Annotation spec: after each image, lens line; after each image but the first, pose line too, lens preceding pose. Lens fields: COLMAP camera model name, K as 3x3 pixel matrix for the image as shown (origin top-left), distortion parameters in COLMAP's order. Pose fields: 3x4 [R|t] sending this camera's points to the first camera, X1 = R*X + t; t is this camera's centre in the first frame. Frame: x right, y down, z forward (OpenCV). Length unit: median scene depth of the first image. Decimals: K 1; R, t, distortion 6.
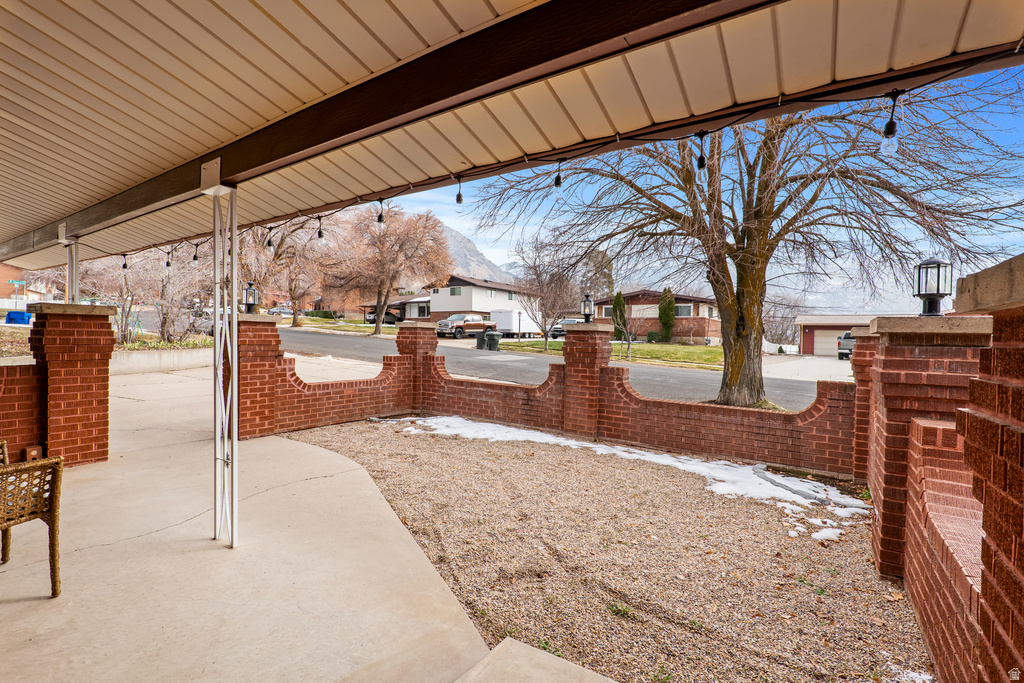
lens RADIAL K [[475.0, 0, 514.3], [0, 475.0, 340.1], [0, 0, 1]] dist [-0.025549, 0.005586]
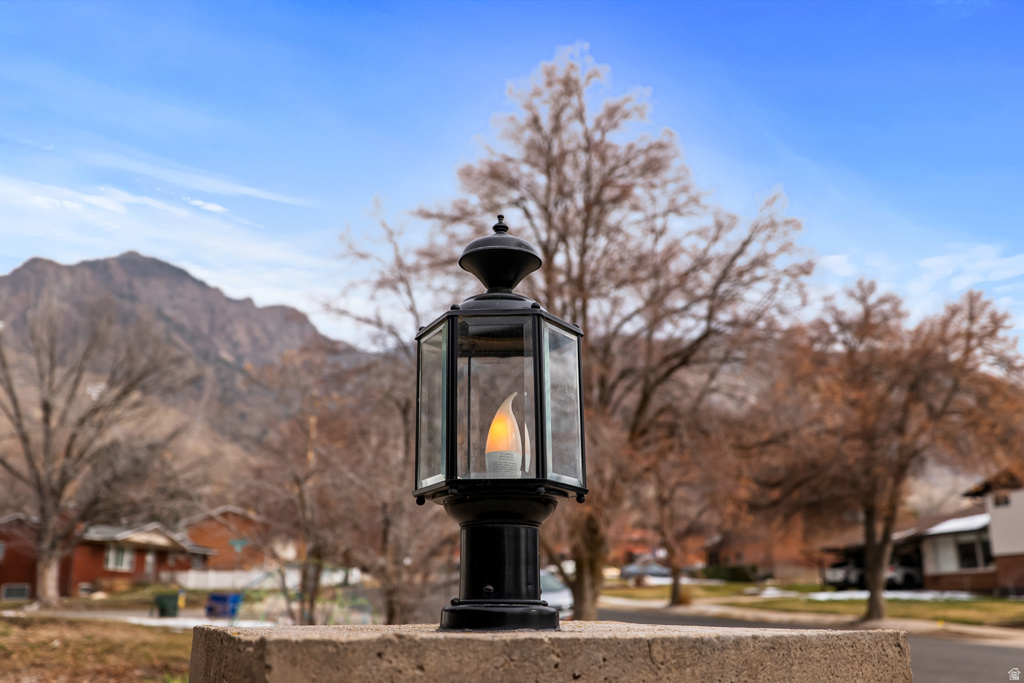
lens RADIAL K [[962.3, 0, 509.7], [0, 962.3, 344.9], [0, 0, 1]] dist [-0.006273, 0.010135]
pose [[0.829909, -0.173189, -0.530336, -0.081988], [0.017723, 0.958301, -0.285212, -0.009386], [0.557617, 0.227301, 0.798372, 0.151376]]
